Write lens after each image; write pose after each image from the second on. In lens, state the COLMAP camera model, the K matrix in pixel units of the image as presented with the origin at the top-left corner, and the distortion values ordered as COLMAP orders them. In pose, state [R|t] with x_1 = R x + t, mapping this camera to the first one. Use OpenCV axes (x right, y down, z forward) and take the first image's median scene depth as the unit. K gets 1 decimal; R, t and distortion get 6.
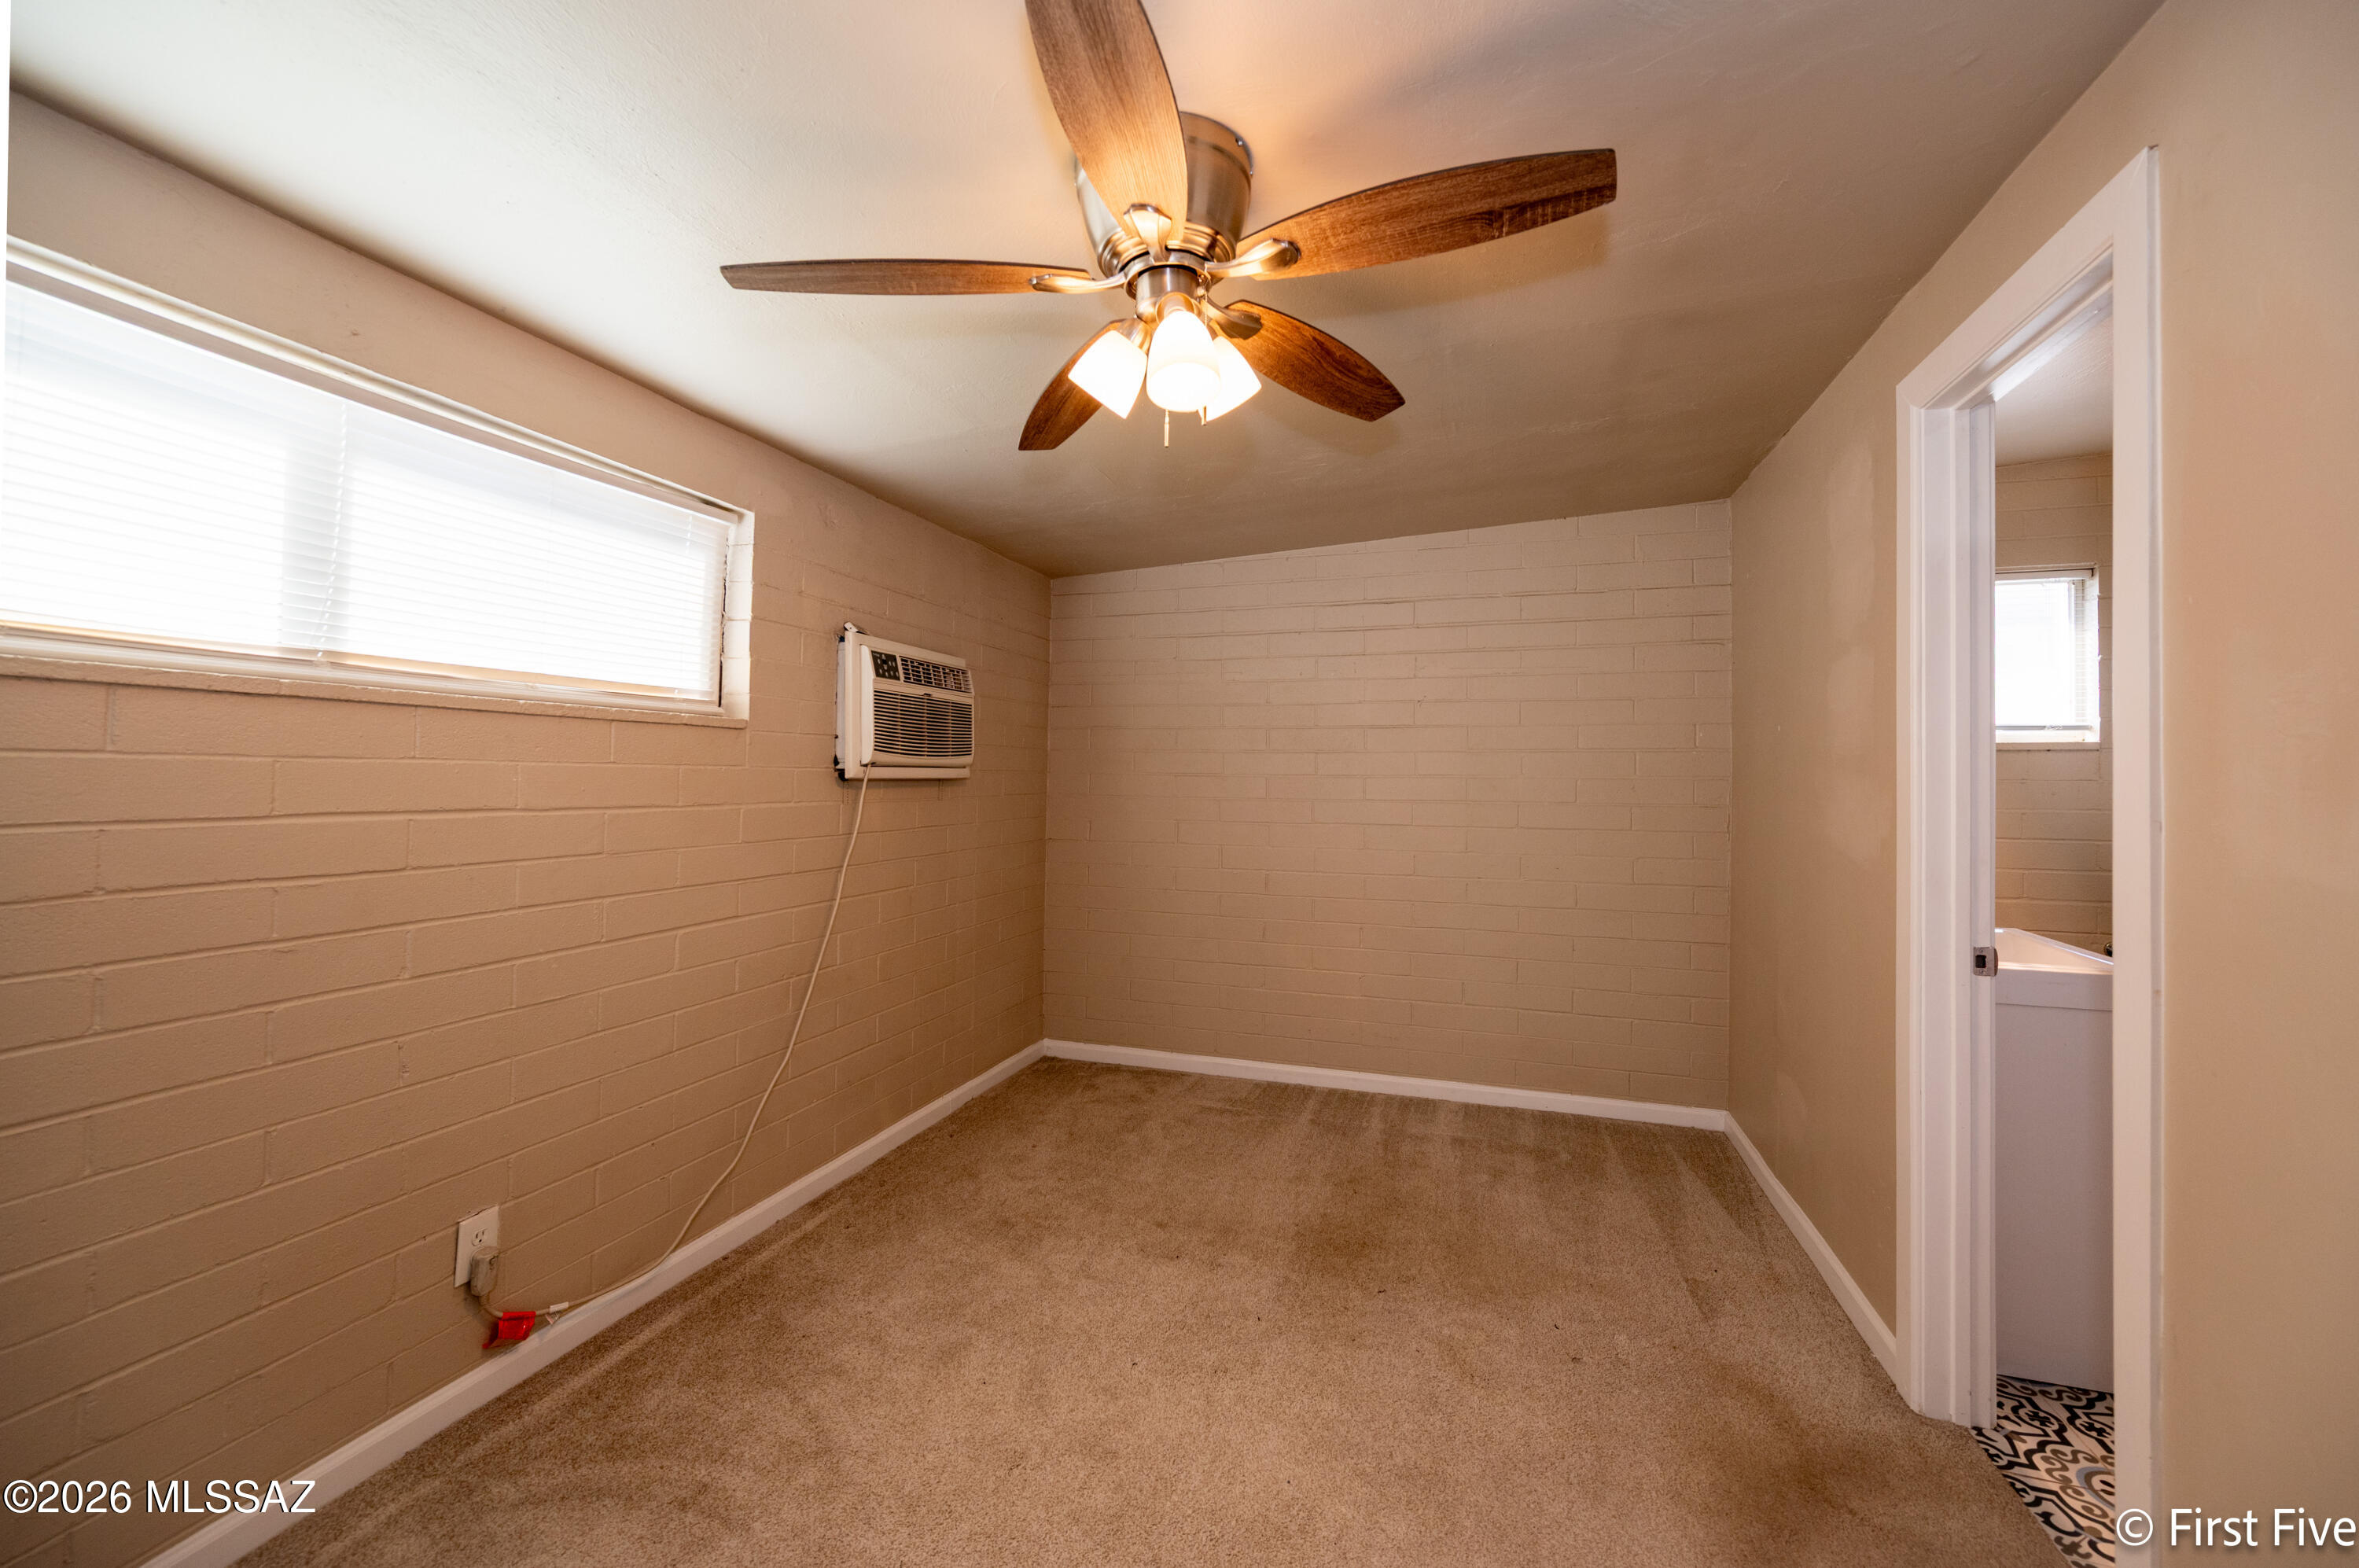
lens RADIAL K [[970.7, 0, 1179.5], [0, 970.7, 784.0], [0, 0, 1]] dist [0.002187, -0.000027]
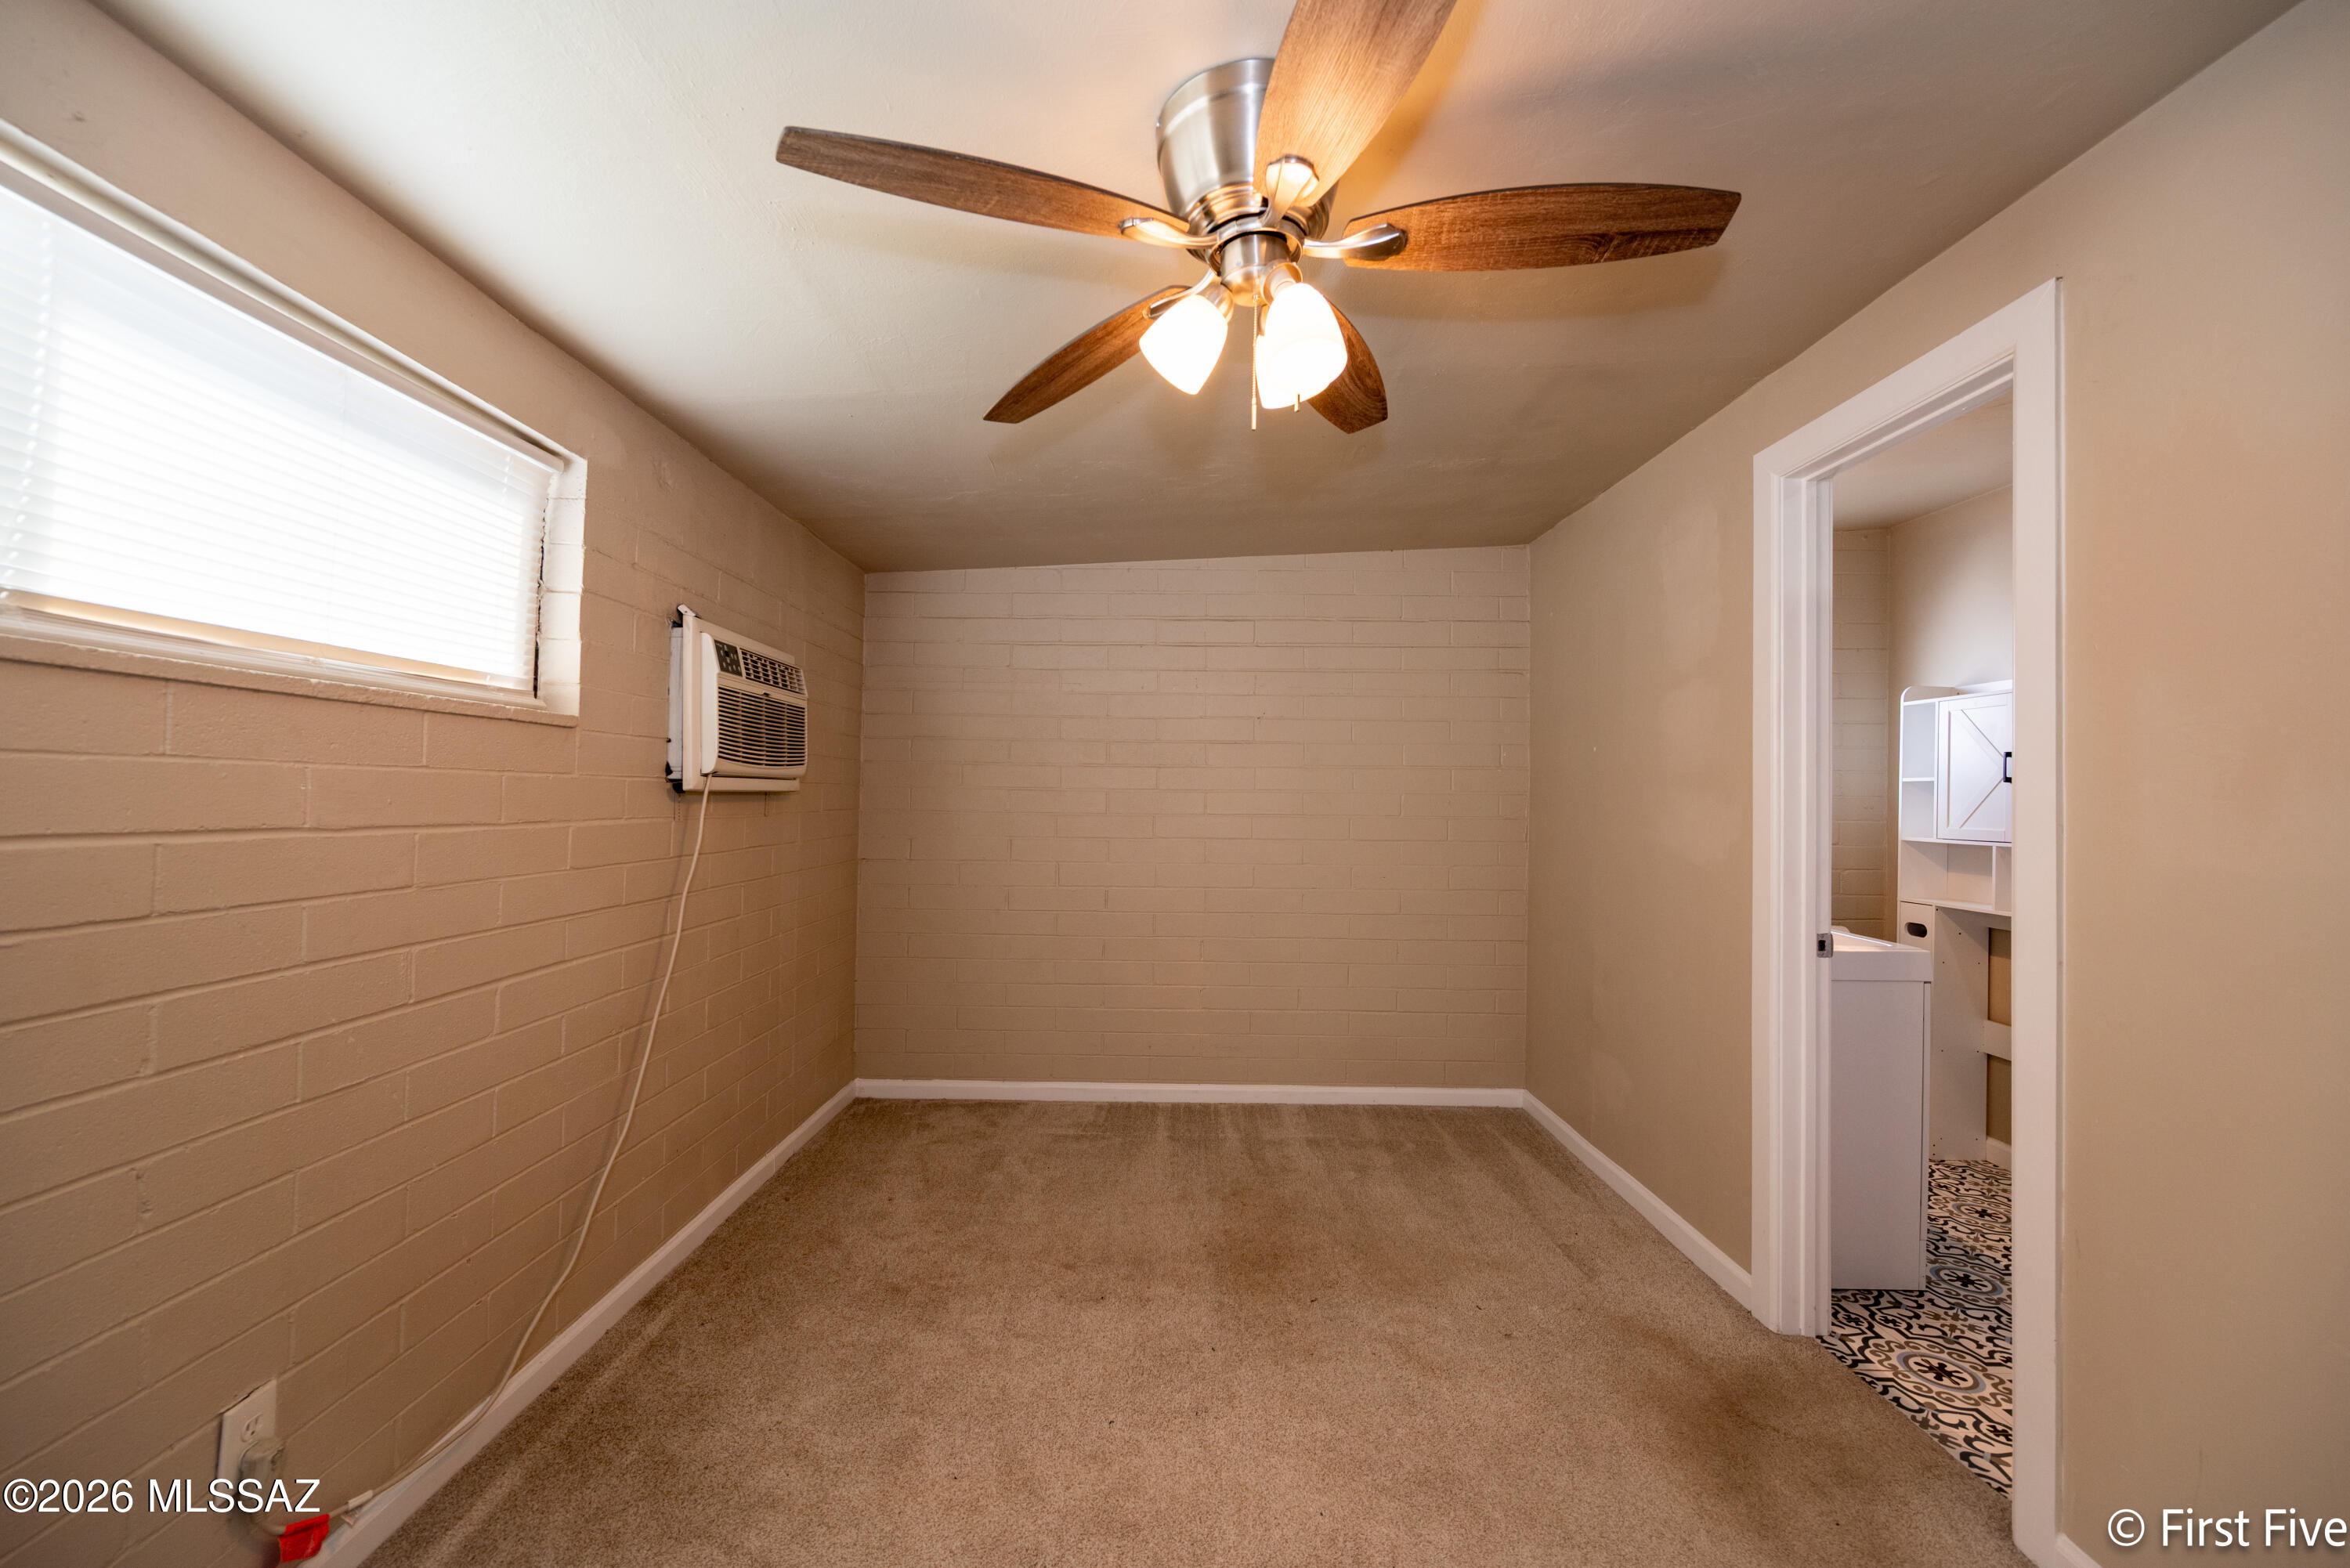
lens RADIAL K [[958.8, 0, 1174.9], [0, 958.8, 803.1], [0, 0, 1]] dist [0.001558, 0.000505]
pose [[0.952023, -0.000320, 0.306026, -0.213991], [-0.000300, 0.999998, 0.001981, 0.003982], [-0.306026, -0.001978, 0.952021, 0.089082]]
